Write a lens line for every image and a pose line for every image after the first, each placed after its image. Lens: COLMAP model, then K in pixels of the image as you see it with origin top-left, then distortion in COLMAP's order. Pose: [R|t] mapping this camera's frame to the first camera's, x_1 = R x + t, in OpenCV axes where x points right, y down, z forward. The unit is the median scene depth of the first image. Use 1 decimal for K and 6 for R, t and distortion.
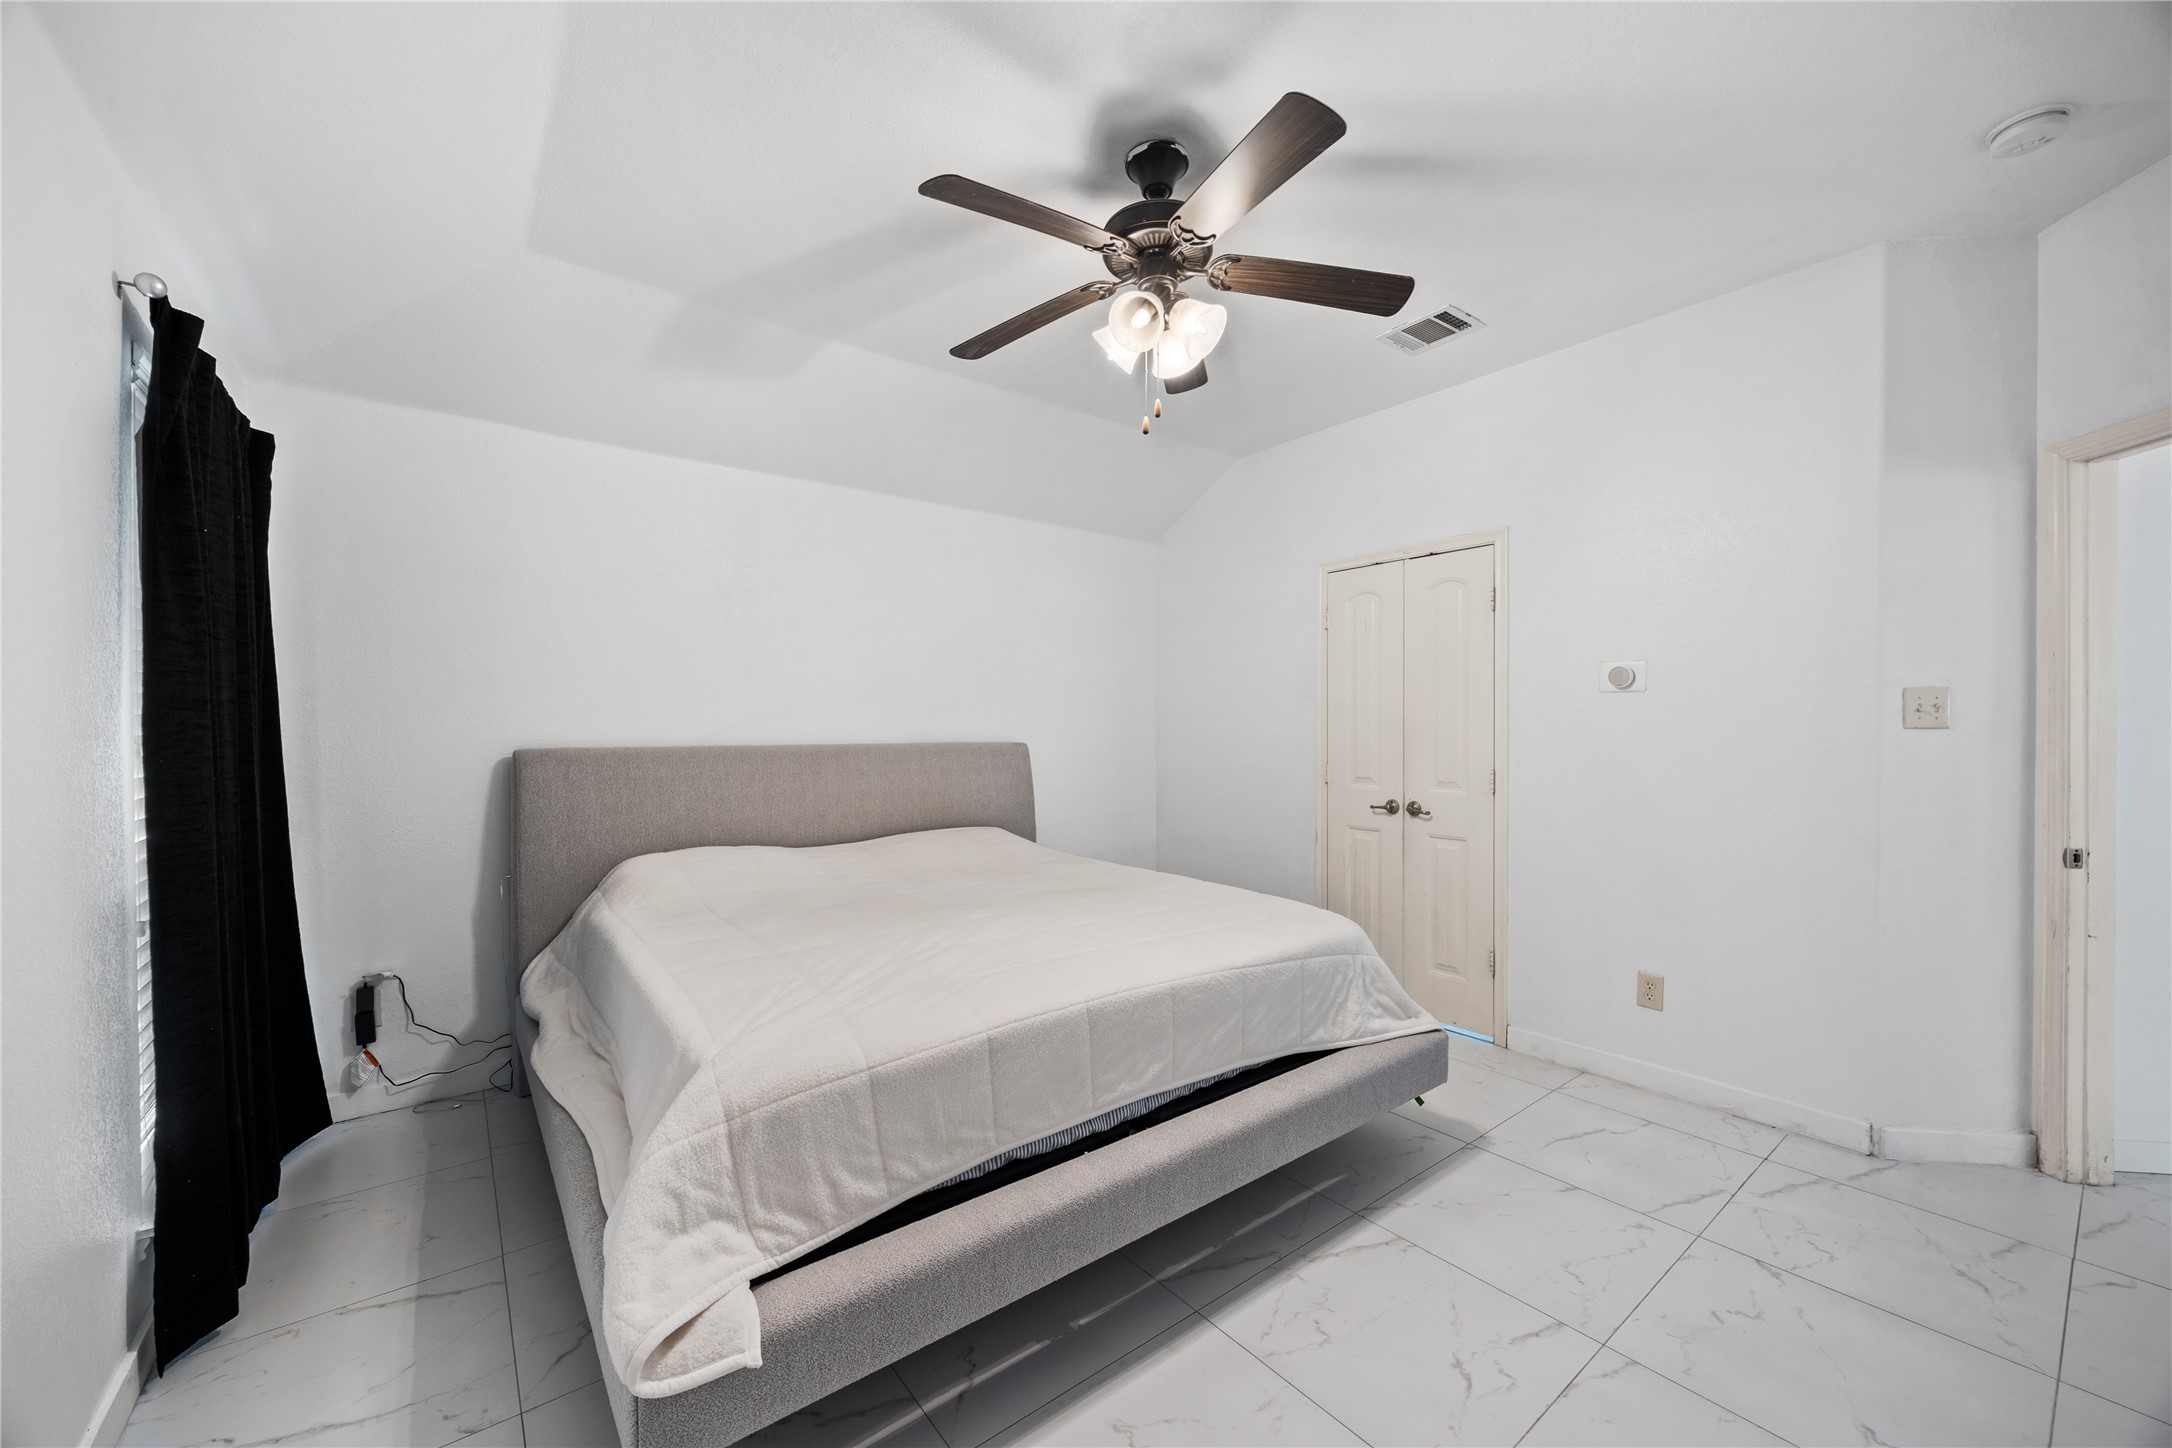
lens RADIAL K [[845.8, 0, 1086.0], [0, 845.8, 724.0], [0, 0, 1]] dist [0.000637, 0.000009]
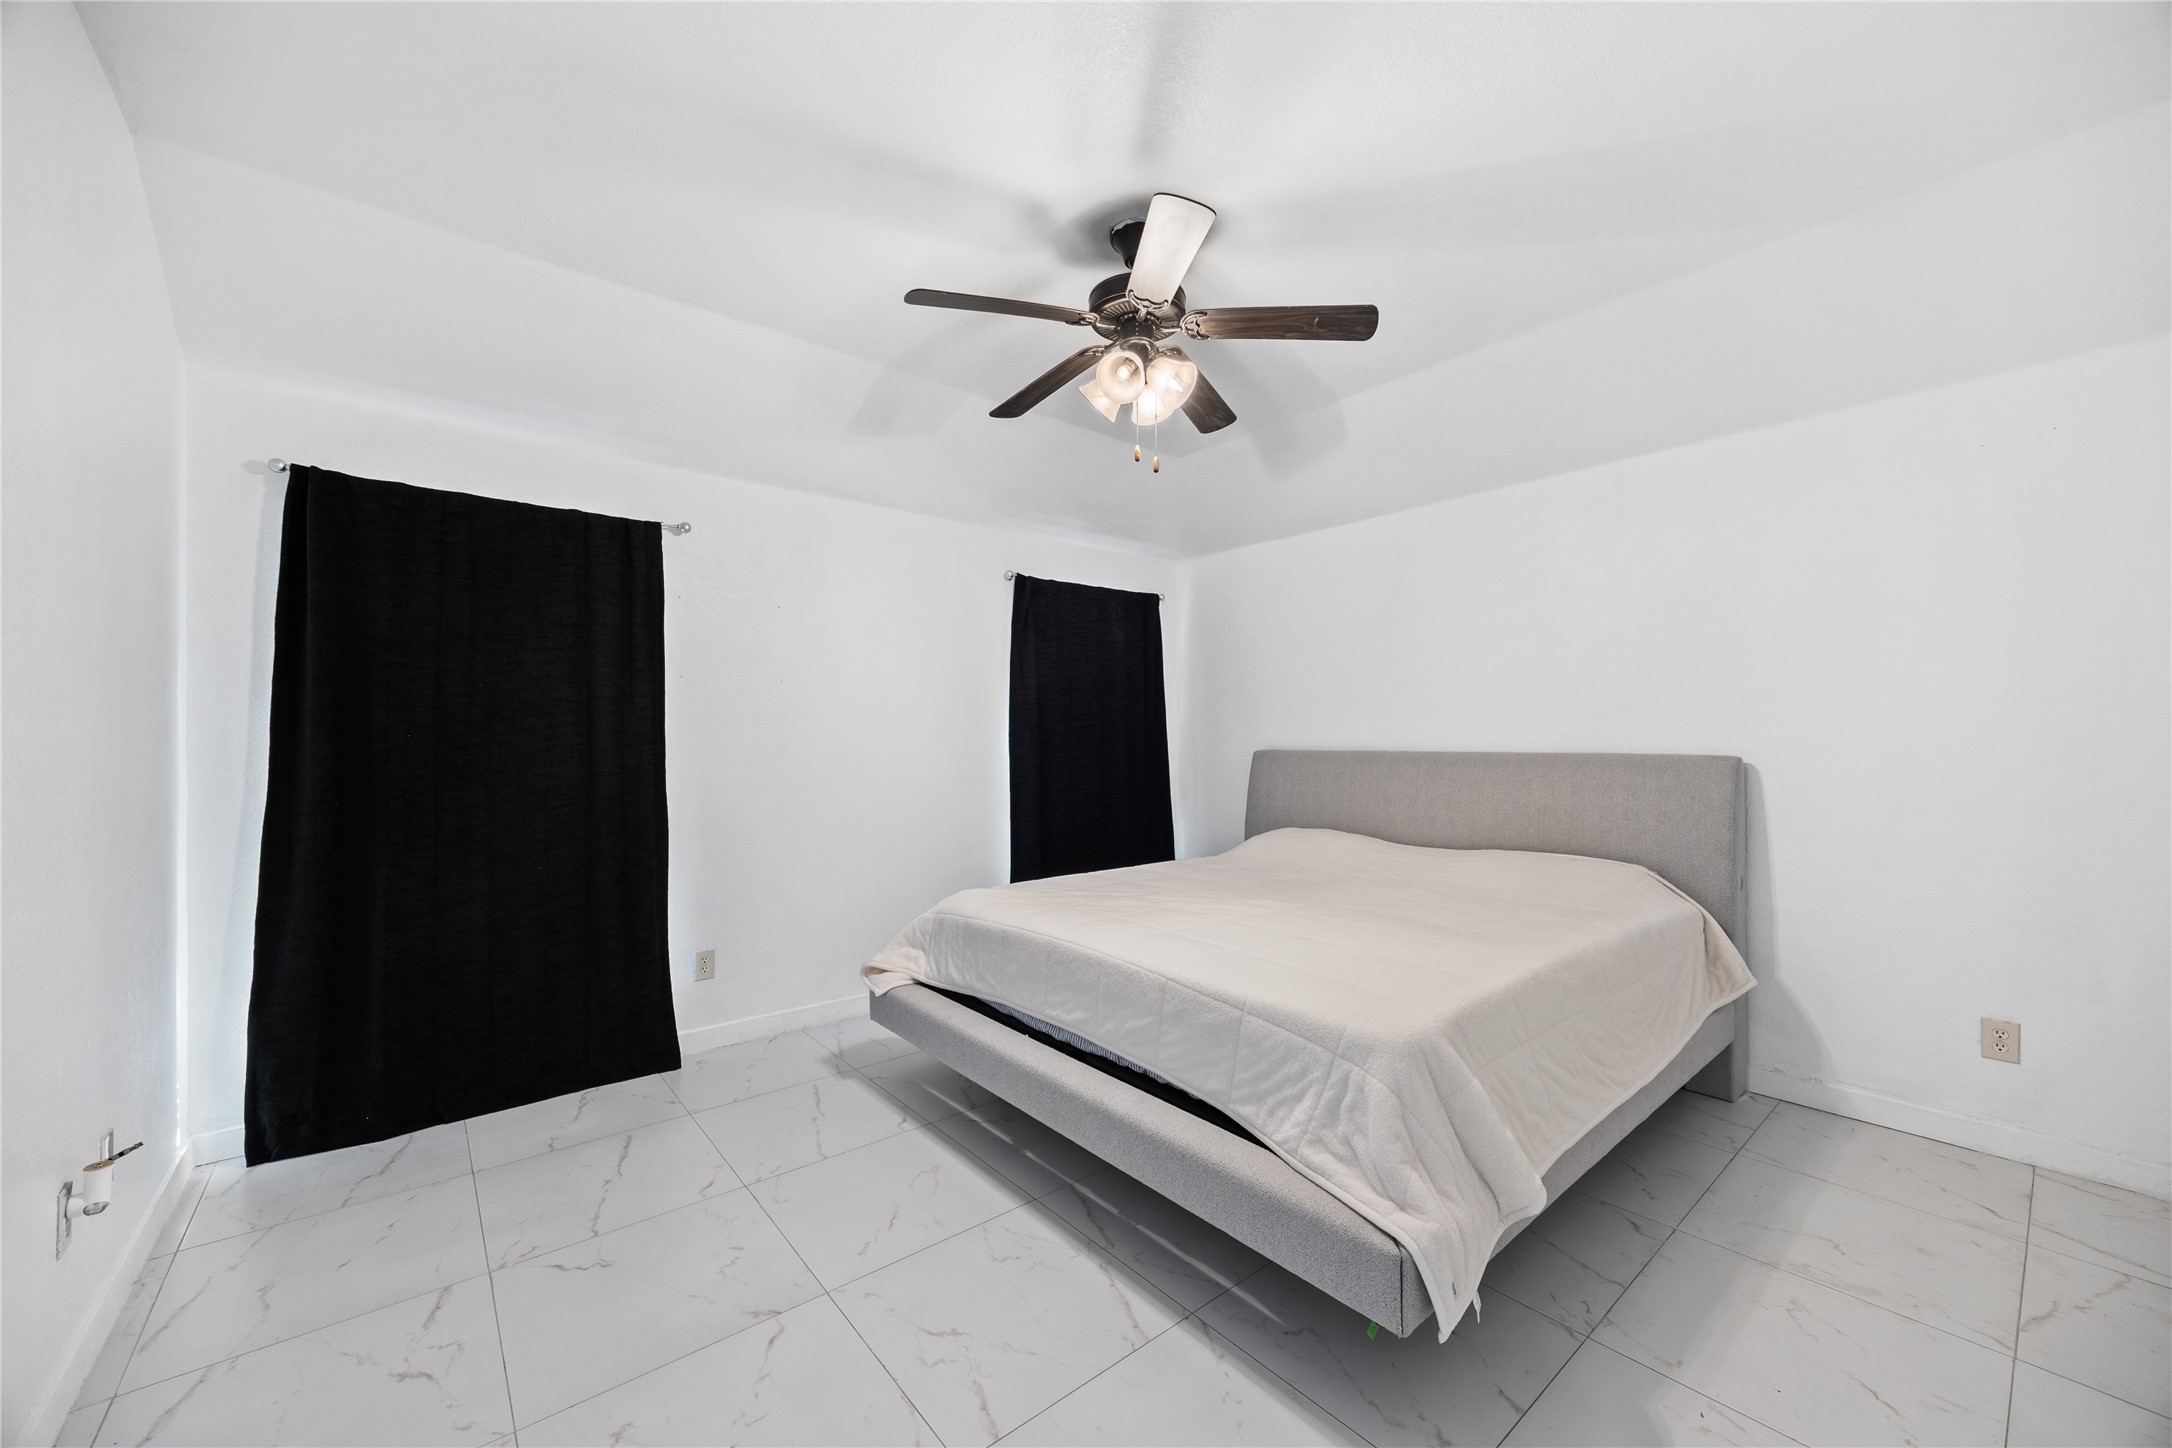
lens RADIAL K [[816.0, 0, 1086.0], [0, 816.0, 724.0], [0, 0, 1]] dist [-0.000349, -0.000017]
pose [[0.025942, -0.012653, -0.999583, 1.172614], [0.007140, 0.999897, -0.012471, -0.000254], [0.999638, -0.006814, 0.026030, 0.904535]]
